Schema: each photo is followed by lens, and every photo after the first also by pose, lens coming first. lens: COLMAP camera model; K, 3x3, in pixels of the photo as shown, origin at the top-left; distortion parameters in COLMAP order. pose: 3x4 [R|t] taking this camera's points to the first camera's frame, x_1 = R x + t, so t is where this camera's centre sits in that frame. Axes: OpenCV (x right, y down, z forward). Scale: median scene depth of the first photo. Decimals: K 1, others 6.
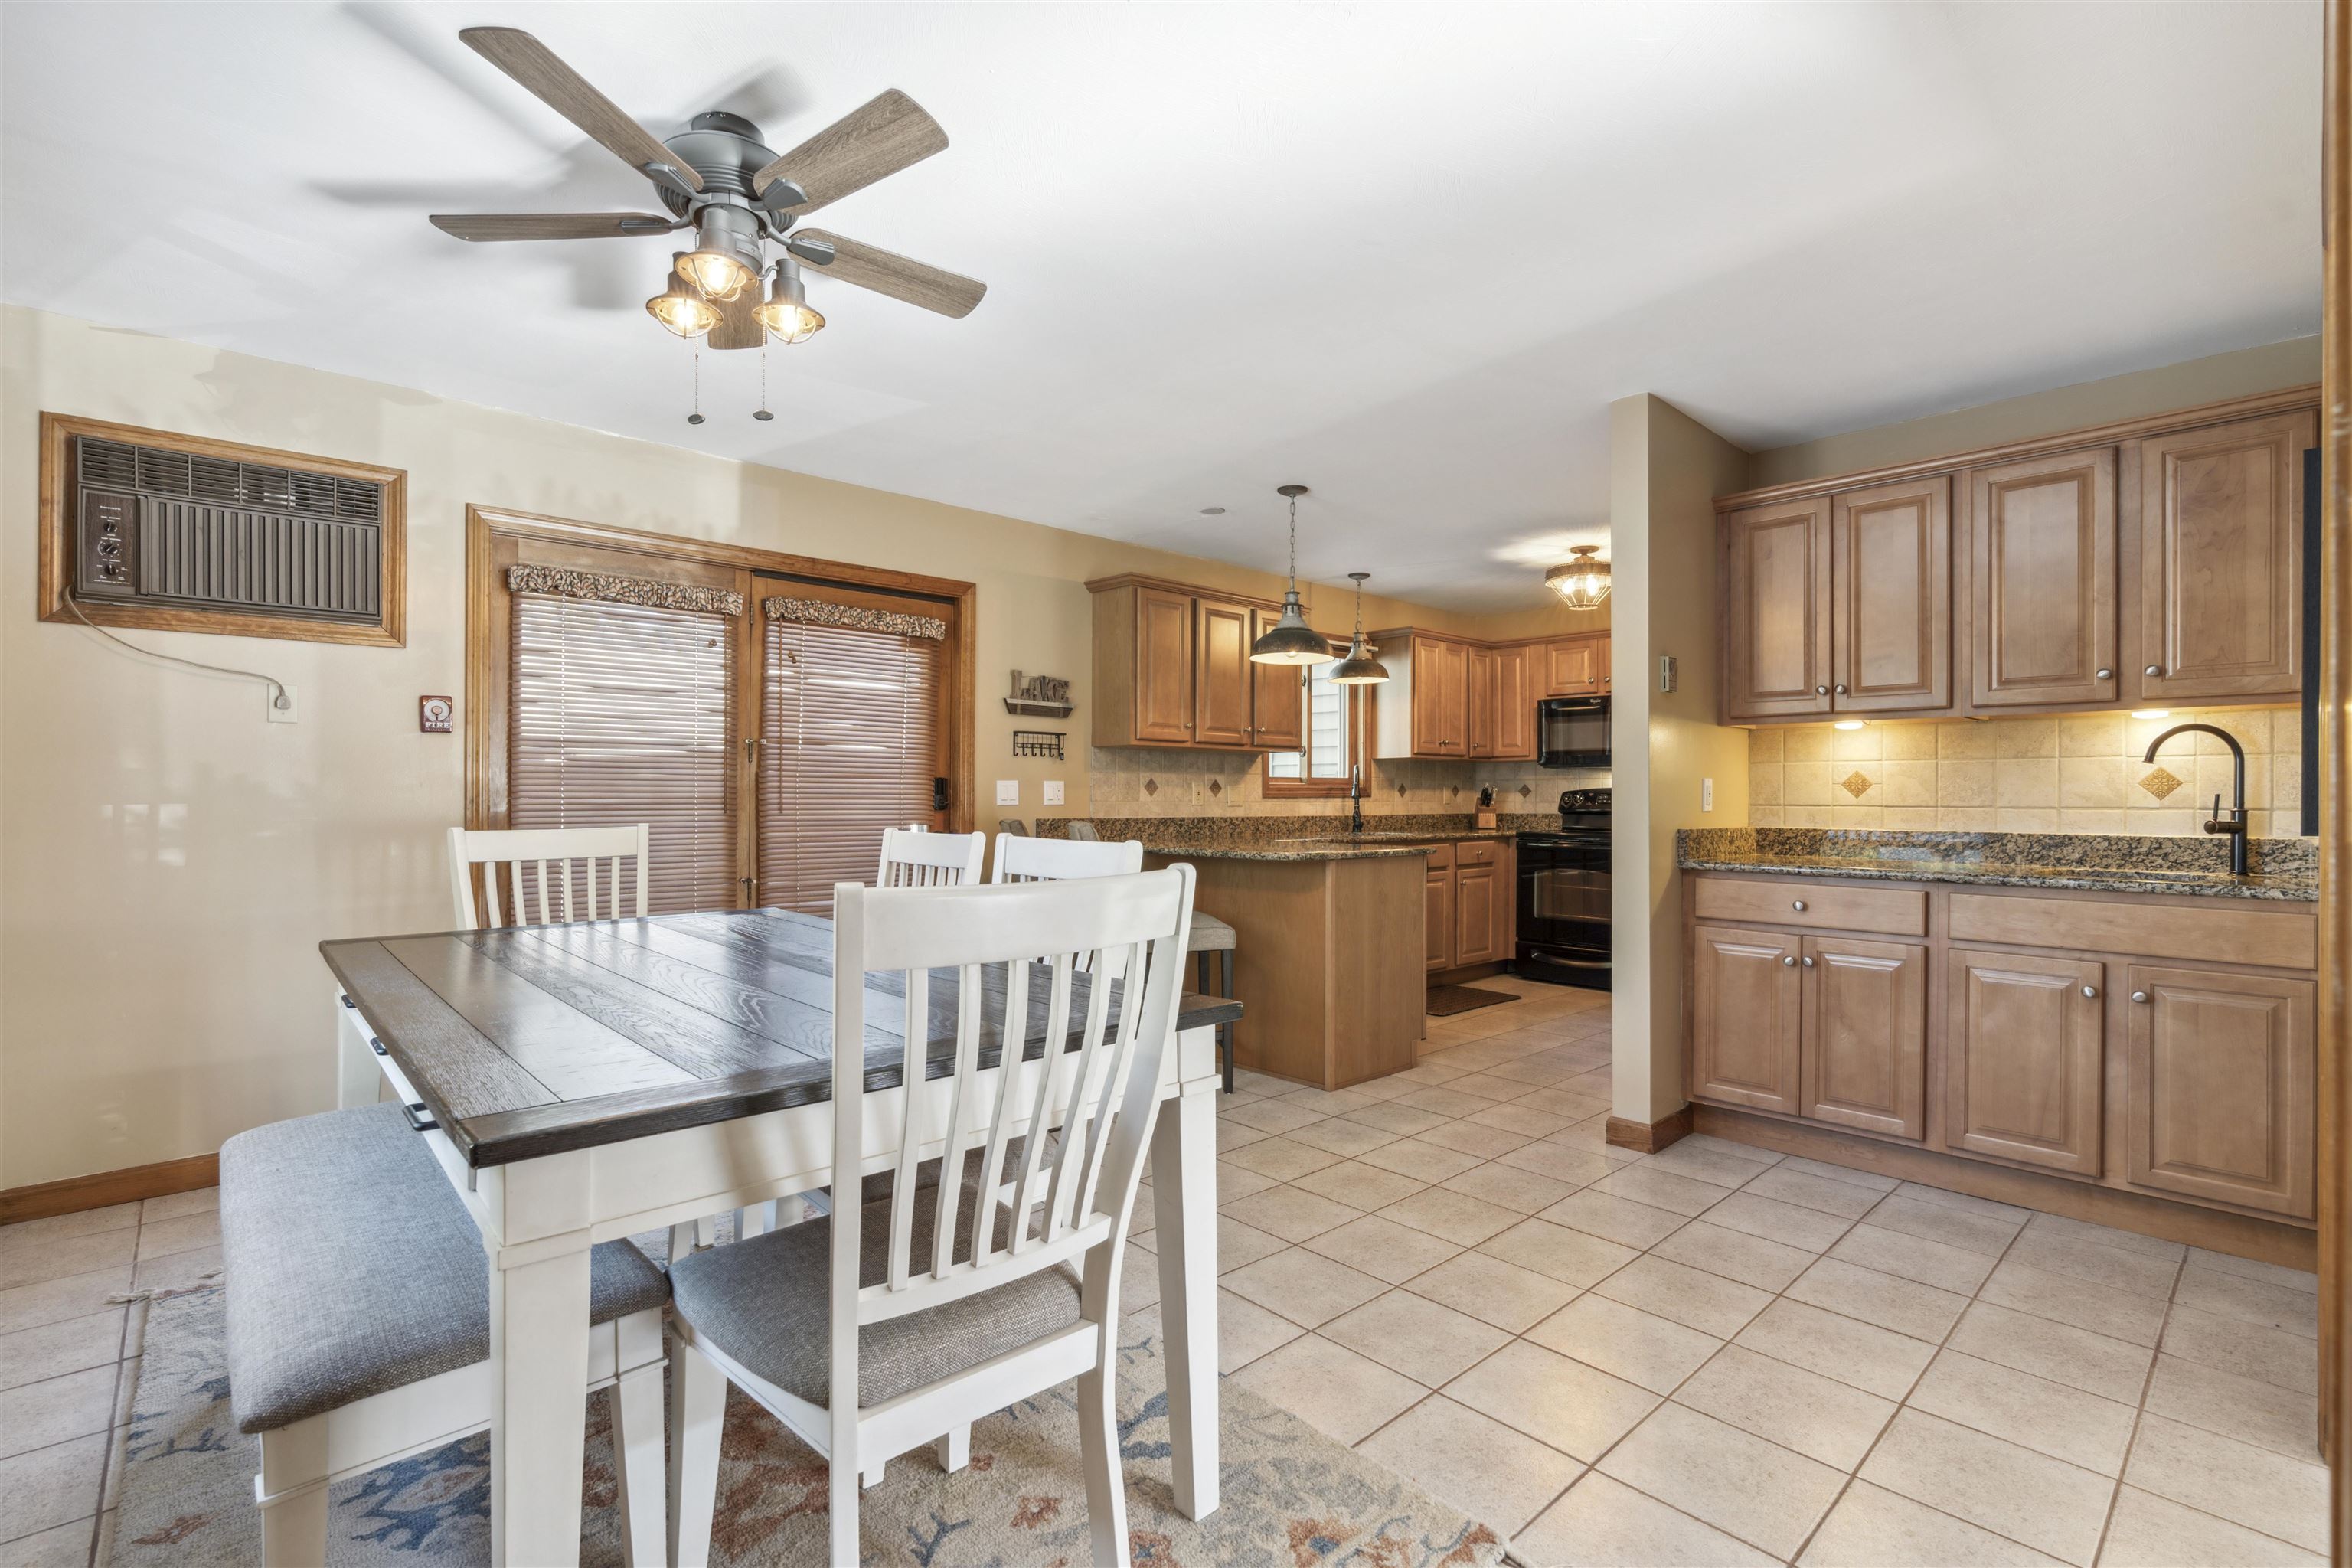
lens RADIAL K [[1075.9, 0, 1179.4], [0, 1075.9, 793.5], [0, 0, 1]] dist [-0.010770, 0.004448]
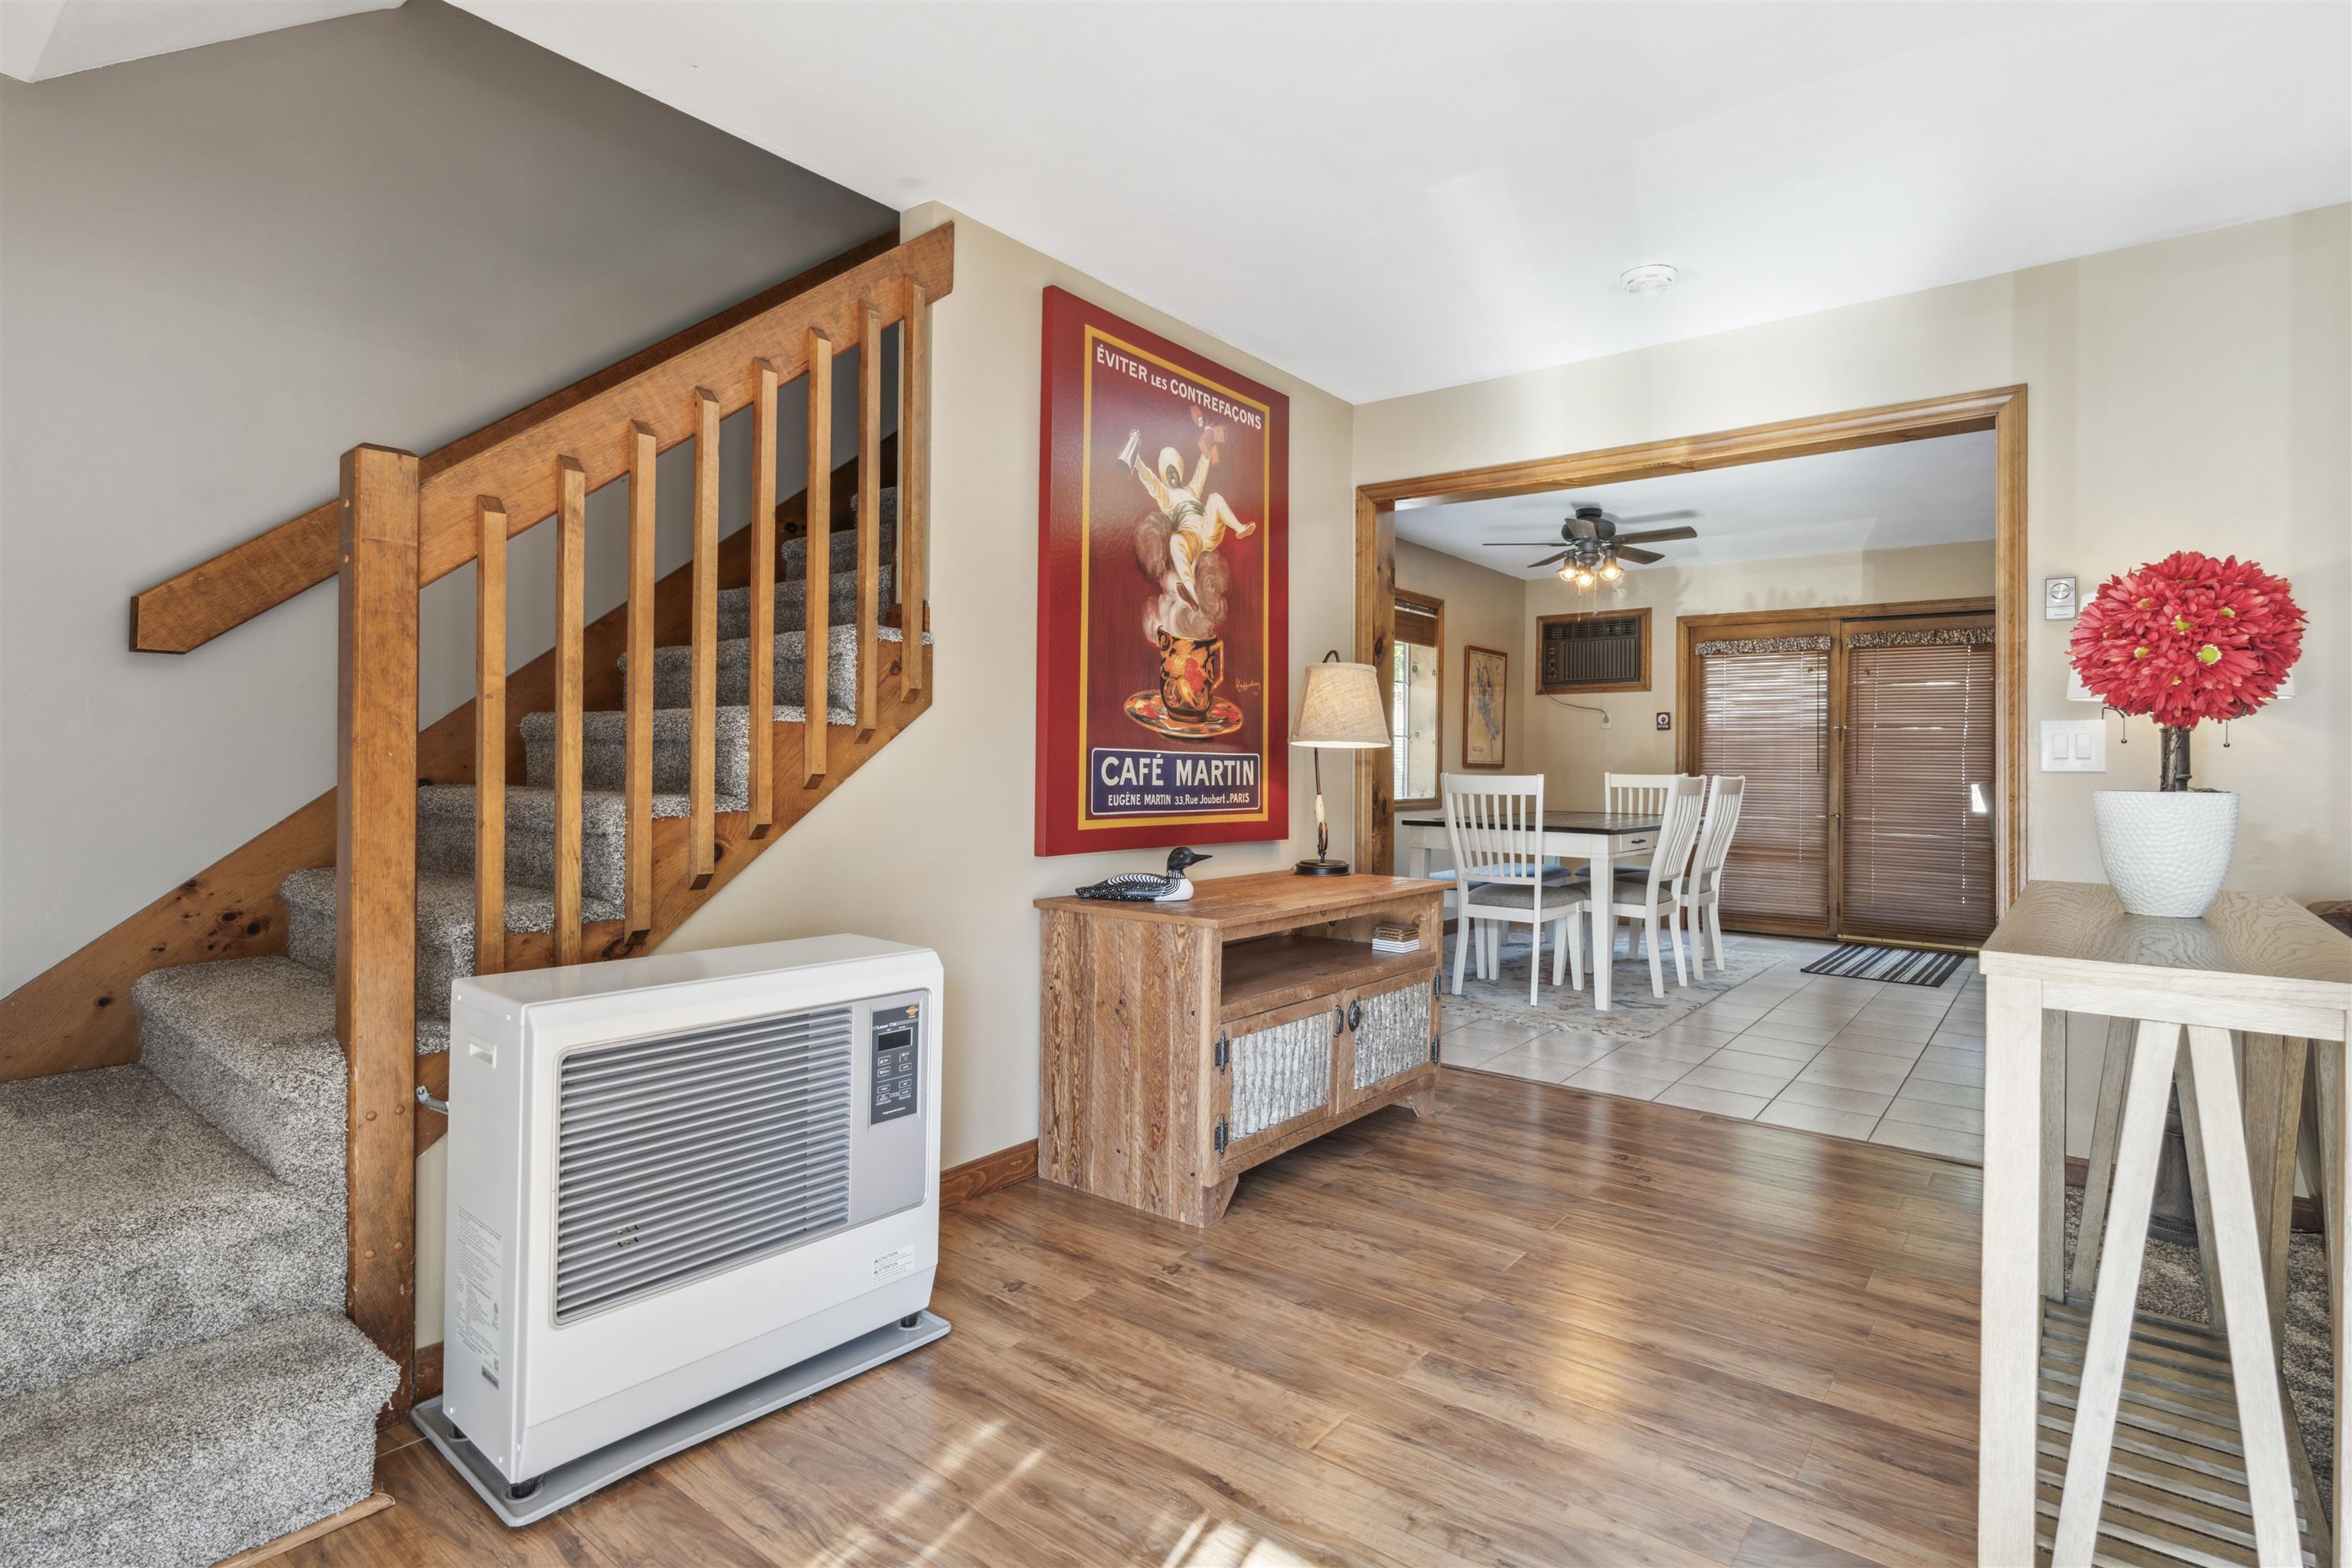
lens RADIAL K [[1164.1, 0, 1172.3], [0, 1164.1, 771.7], [0, 0, 1]] dist [-0.026991, 0.000134]
pose [[0.143998, 0.007728, -0.989548, 0.943508], [-0.009367, 0.999935, 0.006446, 0.011937], [0.989534, 0.008341, 0.144061, -0.177565]]
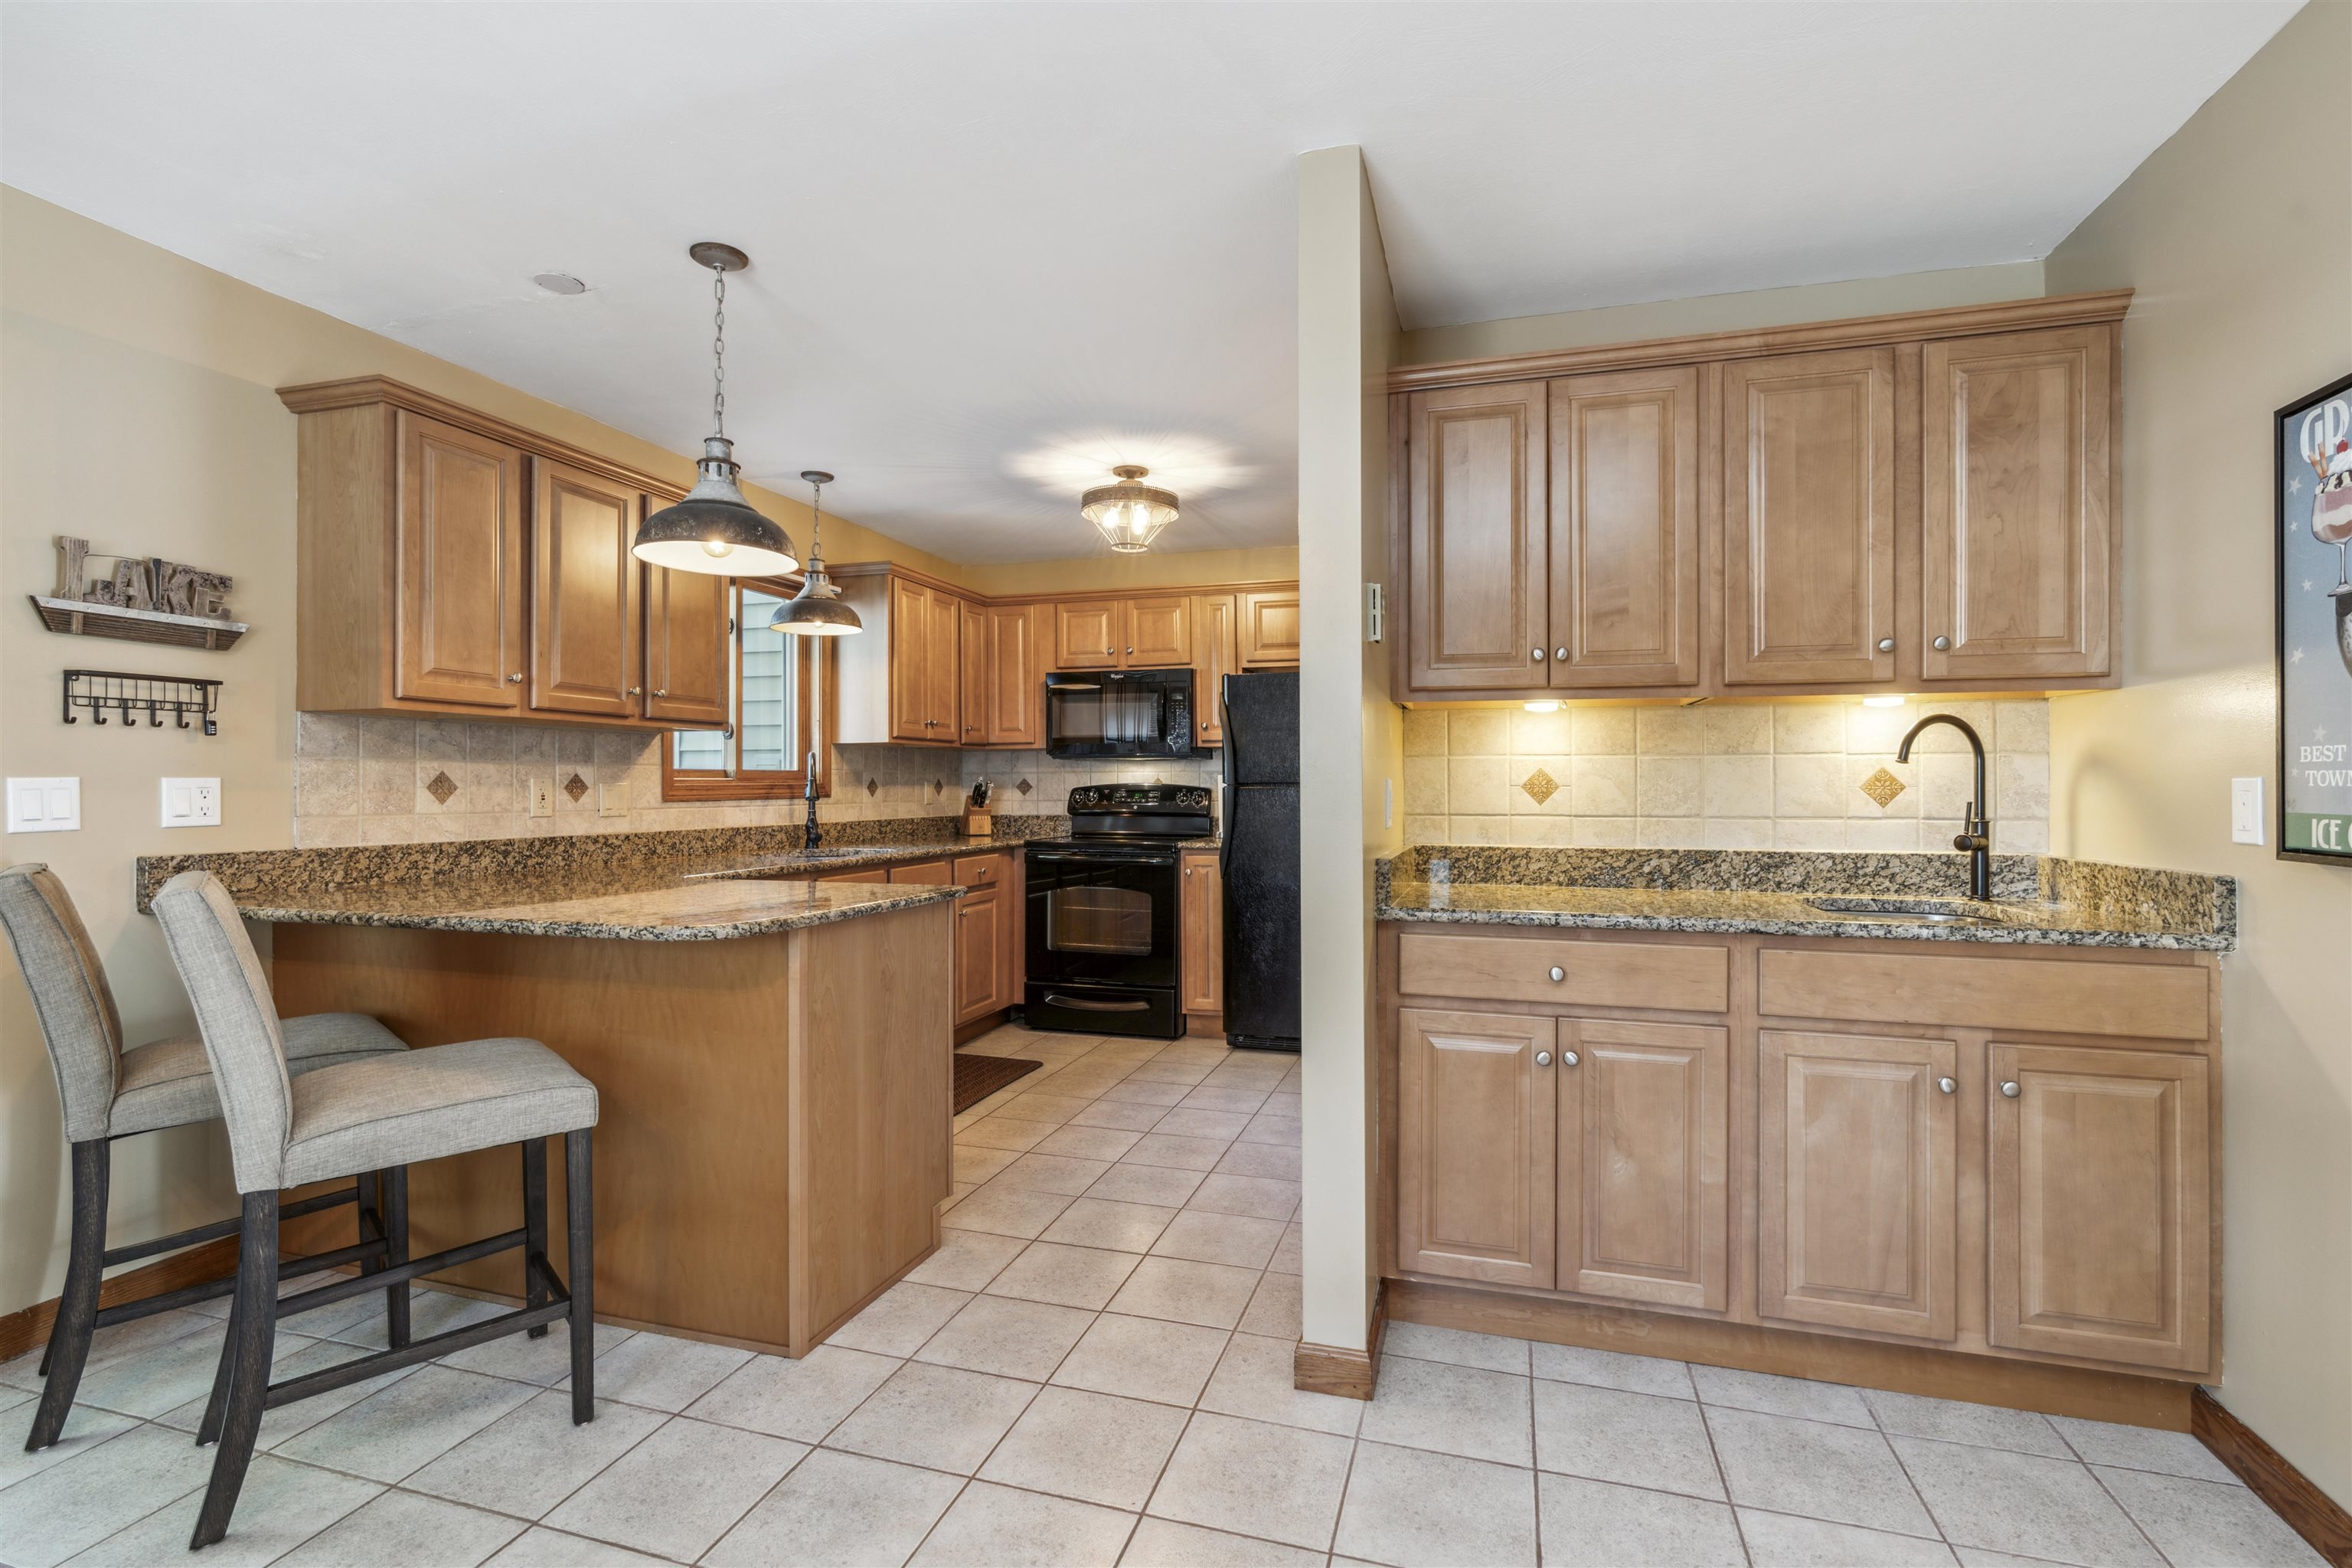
lens RADIAL K [[1075.9, 0, 1183.2], [0, 1075.9, 781.7], [0, 0, 1]] dist [-0.010770, 0.004448]
pose [[0.865510, -0.001408, 0.500889, 0.031322], [0.001315, 0.999999, 0.000539, -0.009515], [-0.500889, 0.000192, 0.865511, 0.357834]]
